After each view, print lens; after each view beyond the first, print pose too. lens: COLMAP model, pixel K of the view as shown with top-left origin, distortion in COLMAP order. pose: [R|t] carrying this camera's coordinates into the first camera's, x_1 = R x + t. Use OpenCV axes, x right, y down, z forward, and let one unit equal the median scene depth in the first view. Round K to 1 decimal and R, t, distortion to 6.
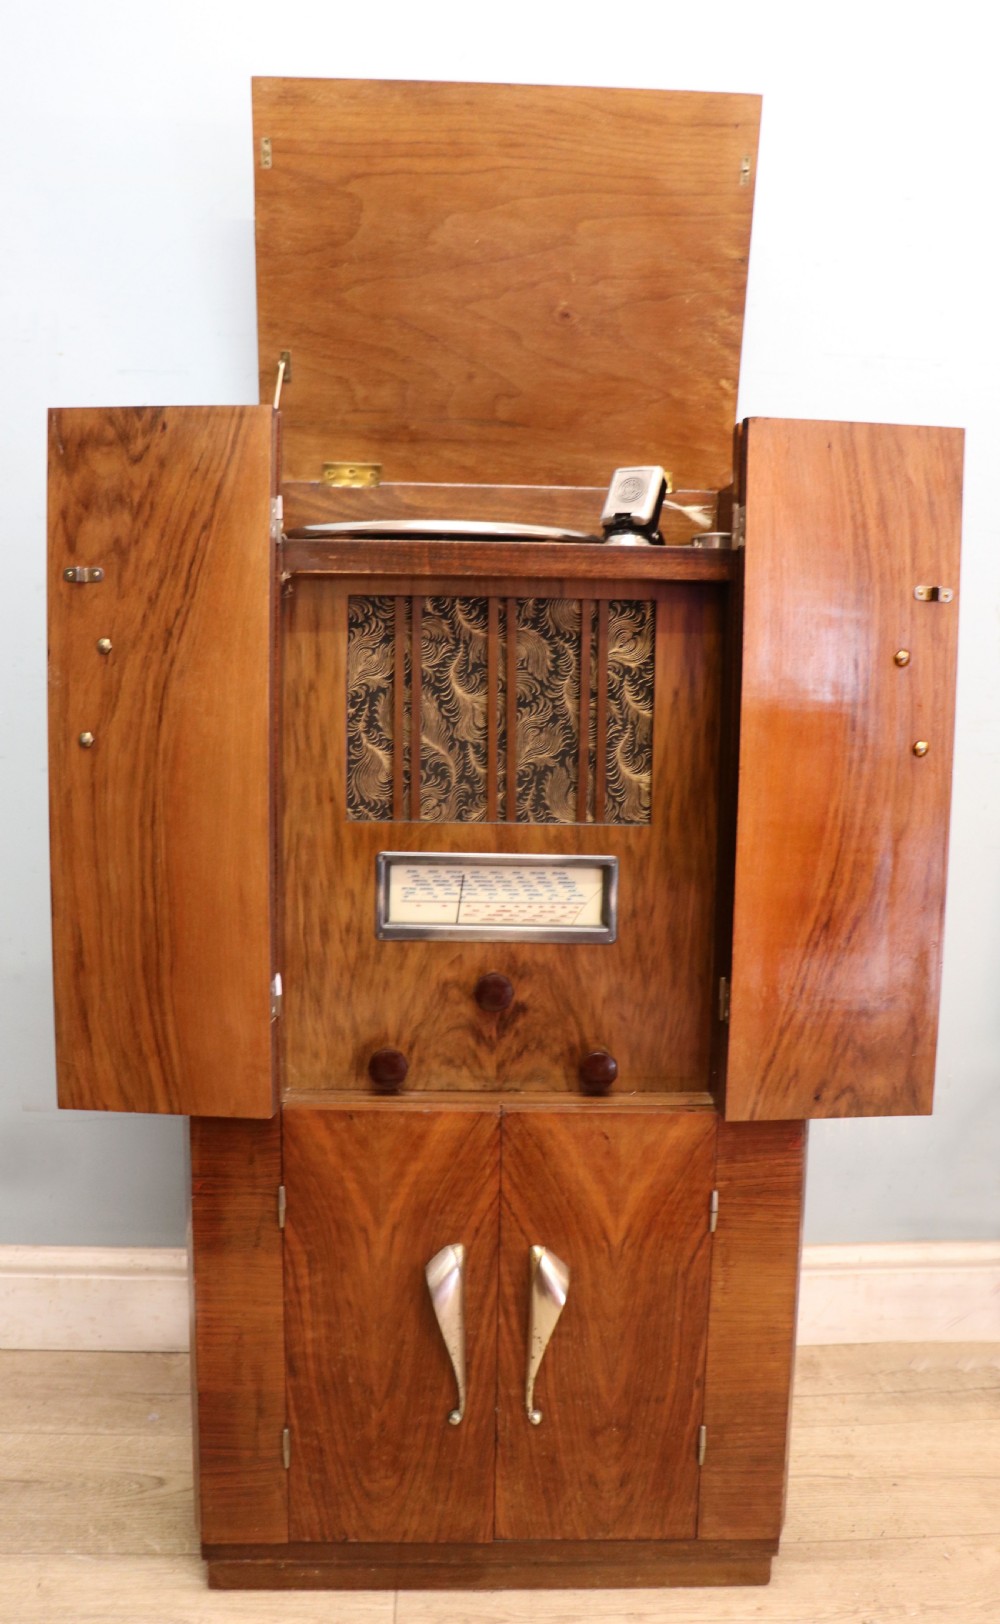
lens RADIAL K [[1356.8, 0, 511.0], [0, 1356.8, 816.8], [0, 0, 1]] dist [-0.192062, 0.160786]
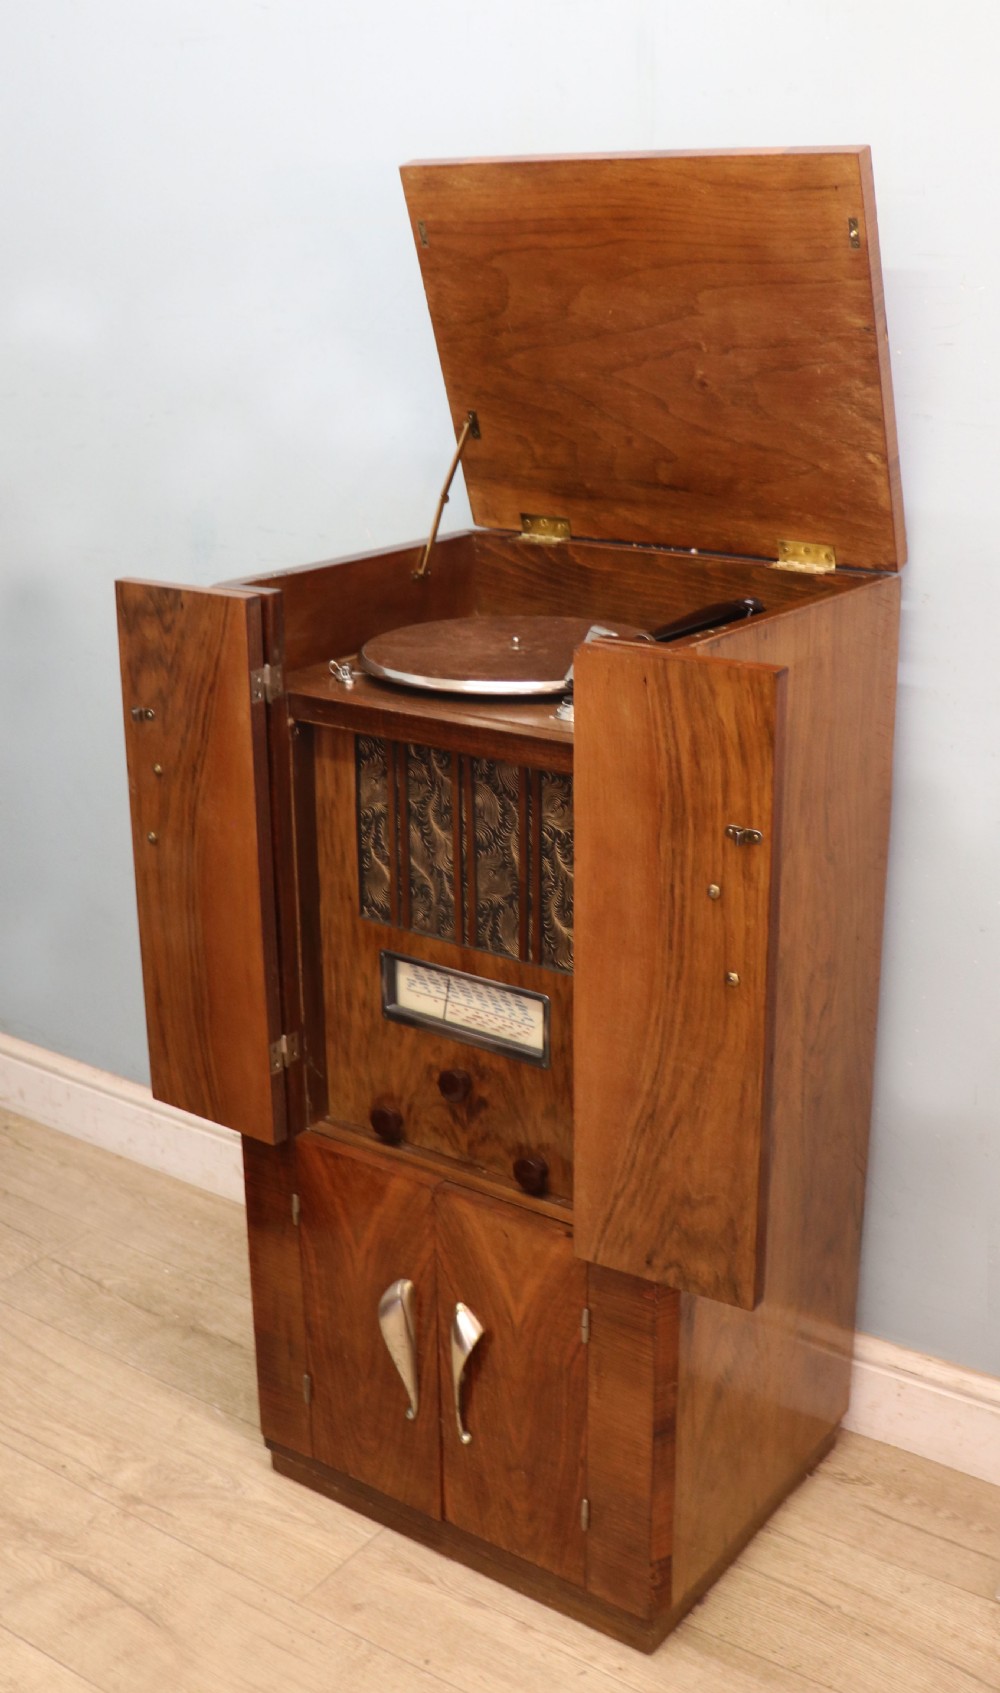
lens RADIAL K [[1820.1, 0, 498.7], [0, 1820.1, 795.1], [0, 0, 1]] dist [-0.198412, 0.181858]
pose [[0.787113, 0.157303, -0.596413, 0.891061], [-0.042855, 0.978544, 0.201532, -0.421239], [0.615318, -0.133069, 0.776966, -0.137964]]
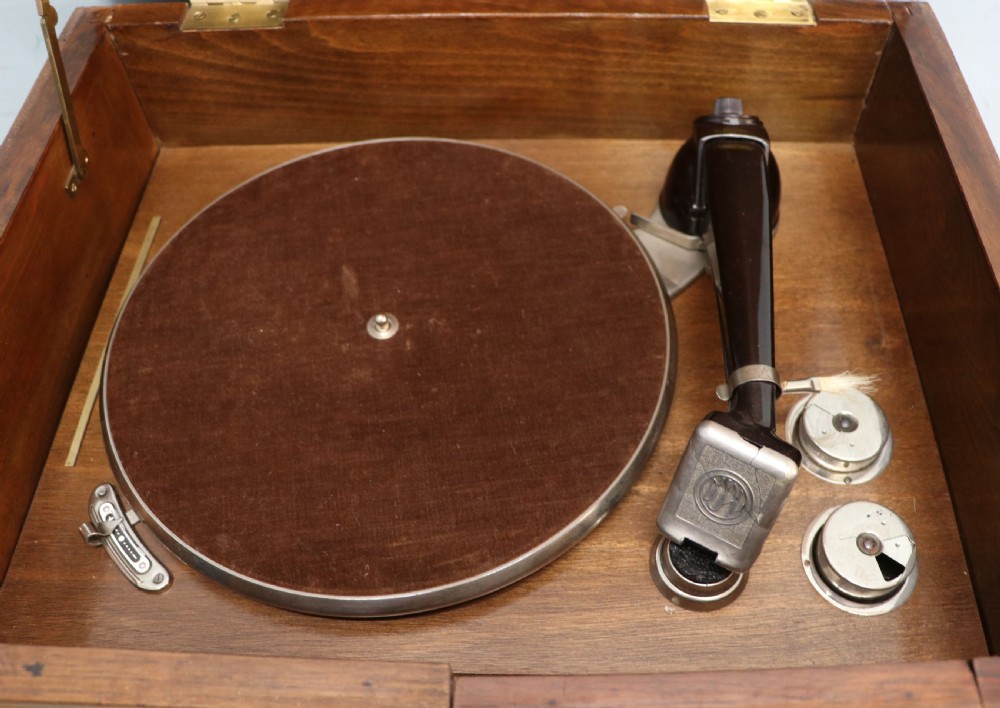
lens RADIAL K [[896.0, 0, 522.0], [0, 896.0, 374.9], [0, 0, 1]] dist [-0.193978, 0.148867]
pose [[0.997905, 0.022912, -0.060508, 0.033884], [0.031087, 0.650388, 0.758966, -0.530416], [0.056743, -0.759257, 0.648313, 0.828884]]
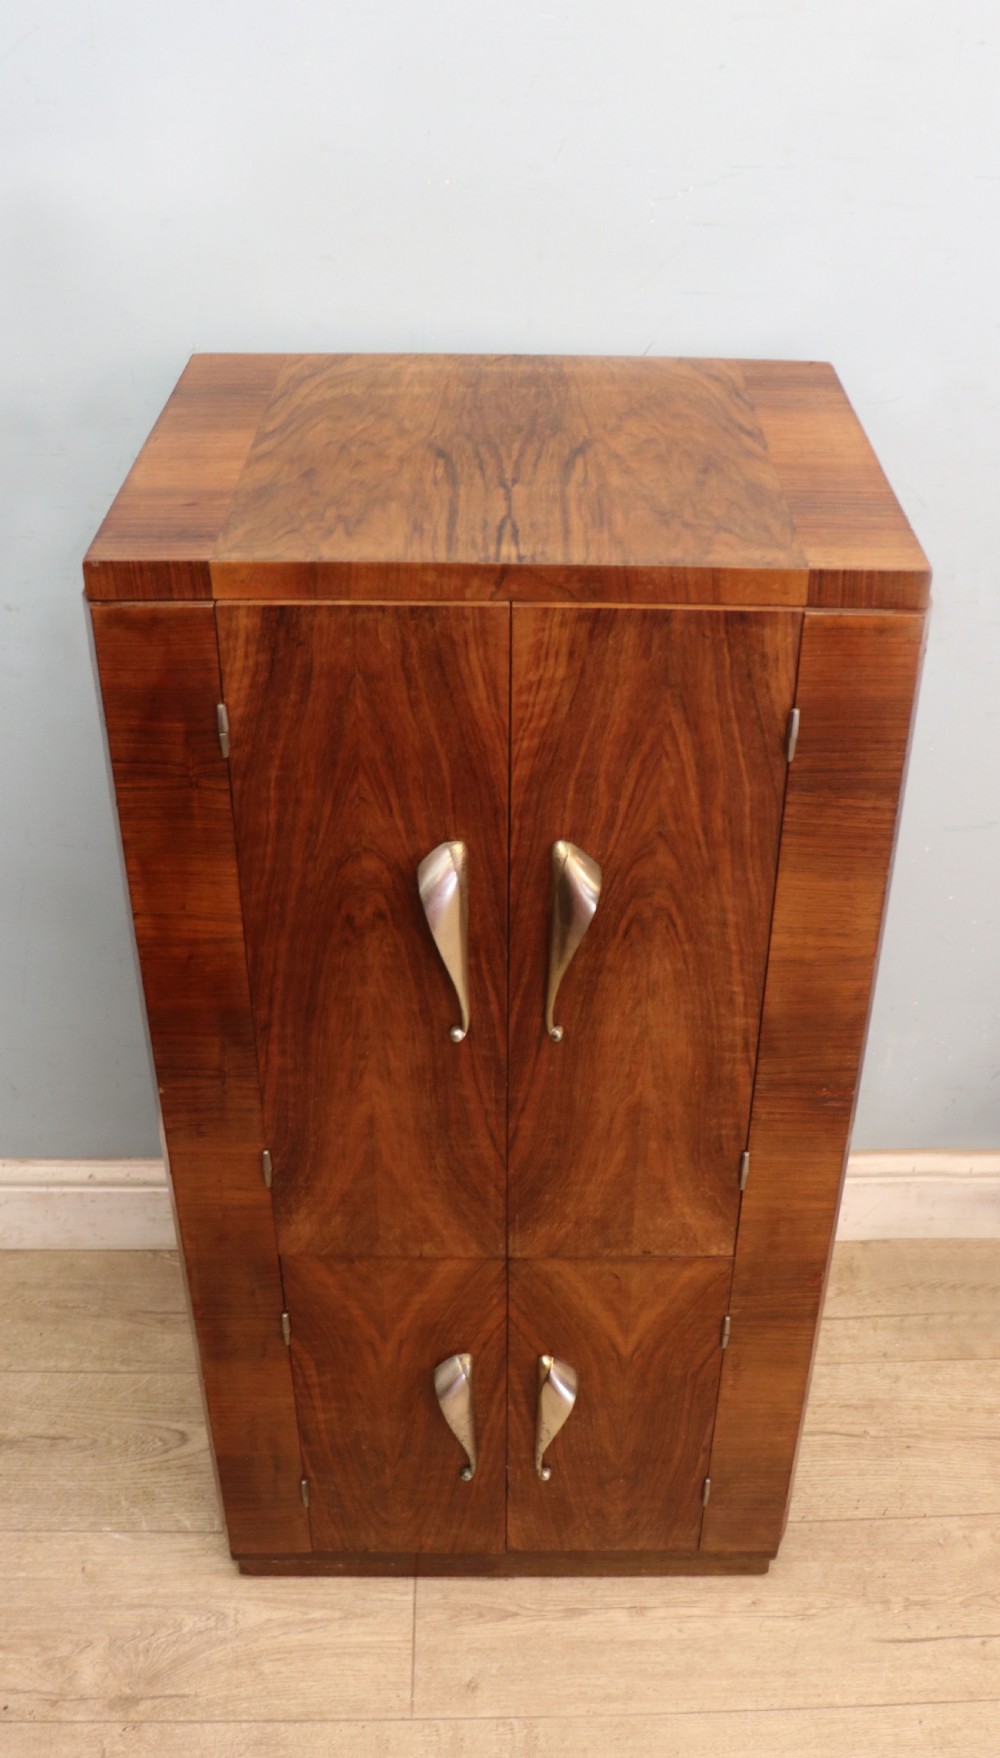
lens RADIAL K [[1755.9, 0, 556.6], [0, 1755.9, 872.5], [0, 0, 1]] dist [-0.198944, 0.192295]
pose [[0.999862, 0.012289, -0.011168, 0.036830], [-0.005601, 0.882718, 0.469869, -0.586593], [0.015632, -0.469742, 0.882665, 0.031400]]
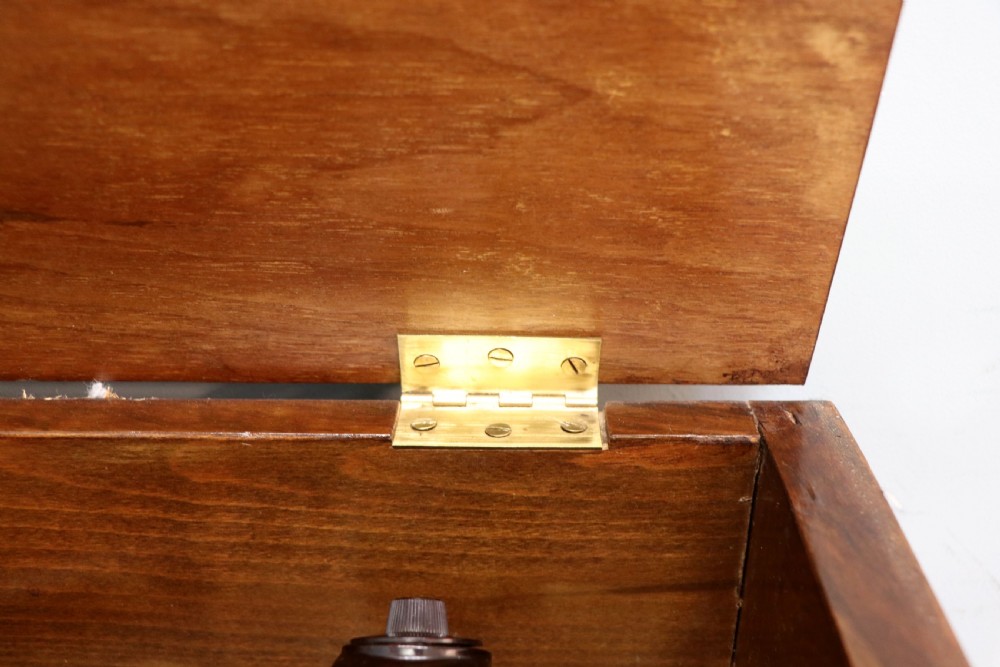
lens RADIAL K [[1040.0, 0, 501.7], [0, 1040.0, 351.1], [0, 0, 1]] dist [-0.141161, 0.224004]
pose [[0.998225, 0.000135, -0.059556, 0.144364], [0.020625, 0.937337, 0.347814, -0.424056], [0.055871, -0.348425, 0.935670, 1.018875]]
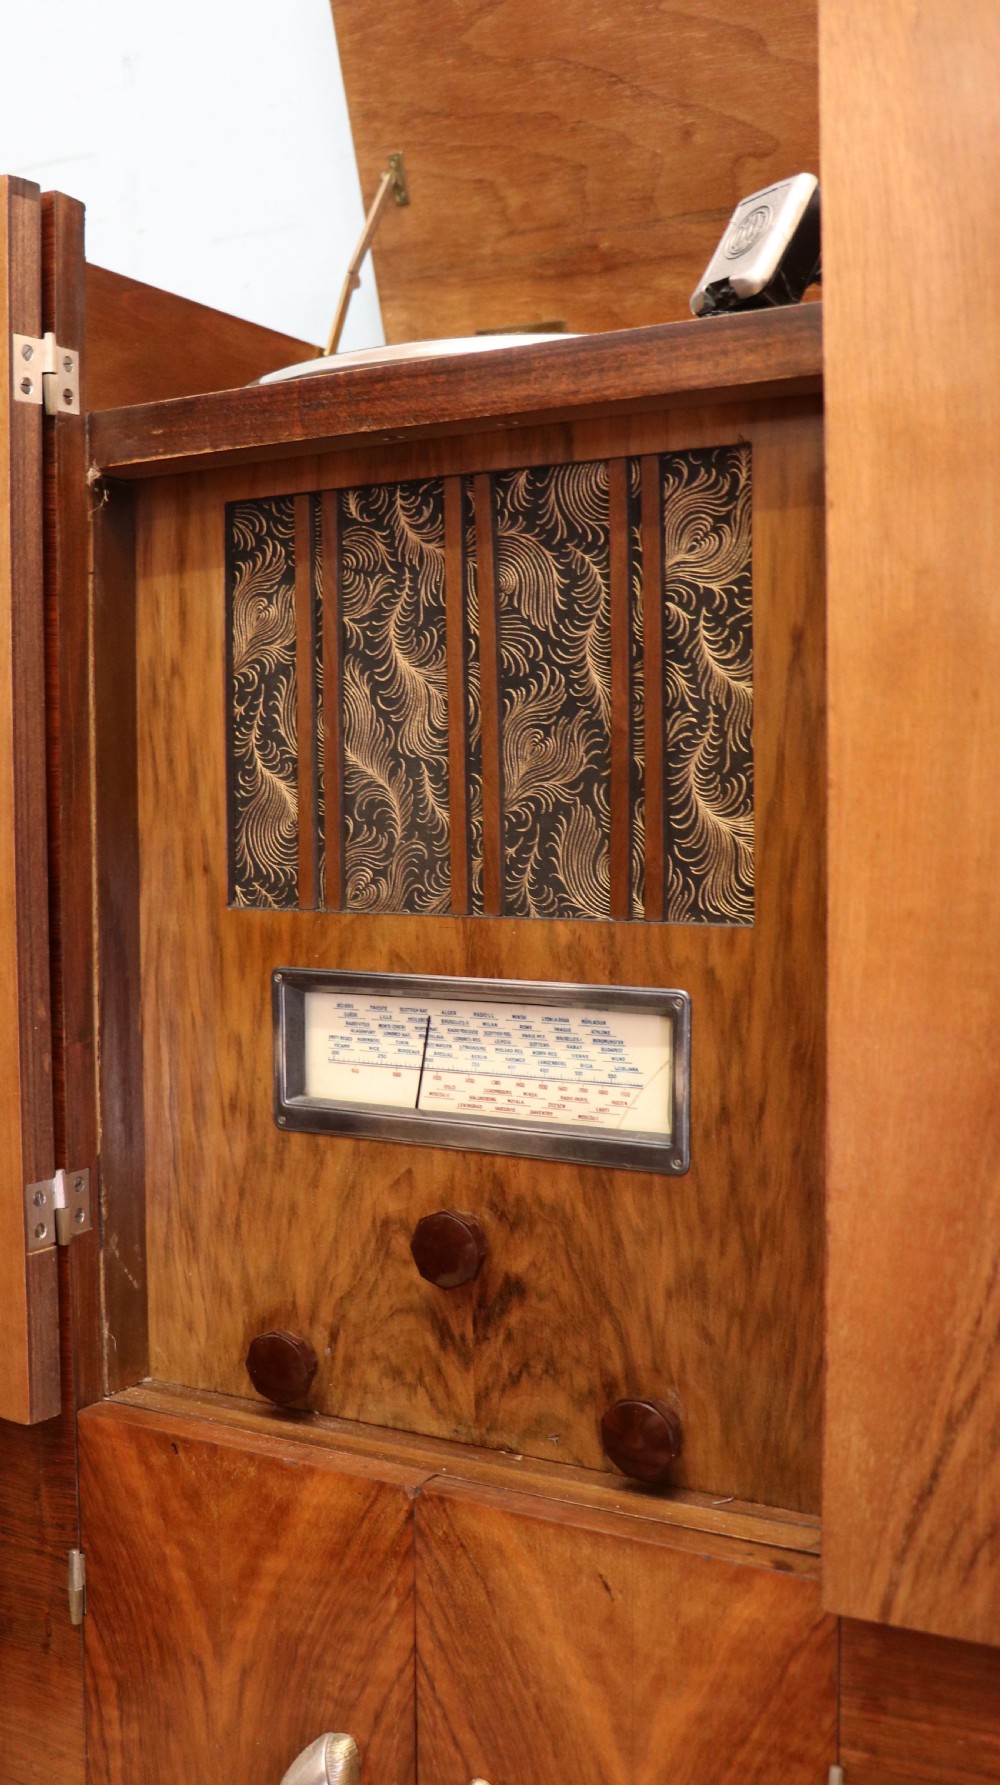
lens RADIAL K [[1808.3, 0, 365.3], [0, 1808.3, 874.5], [0, 0, 1]] dist [-0.157258, 0.208513]
pose [[0.830672, 0.001692, -0.556759, 0.334241], [-0.034918, 0.998185, -0.049064, 0.023382], [0.555666, 0.060198, 0.829224, 0.412959]]
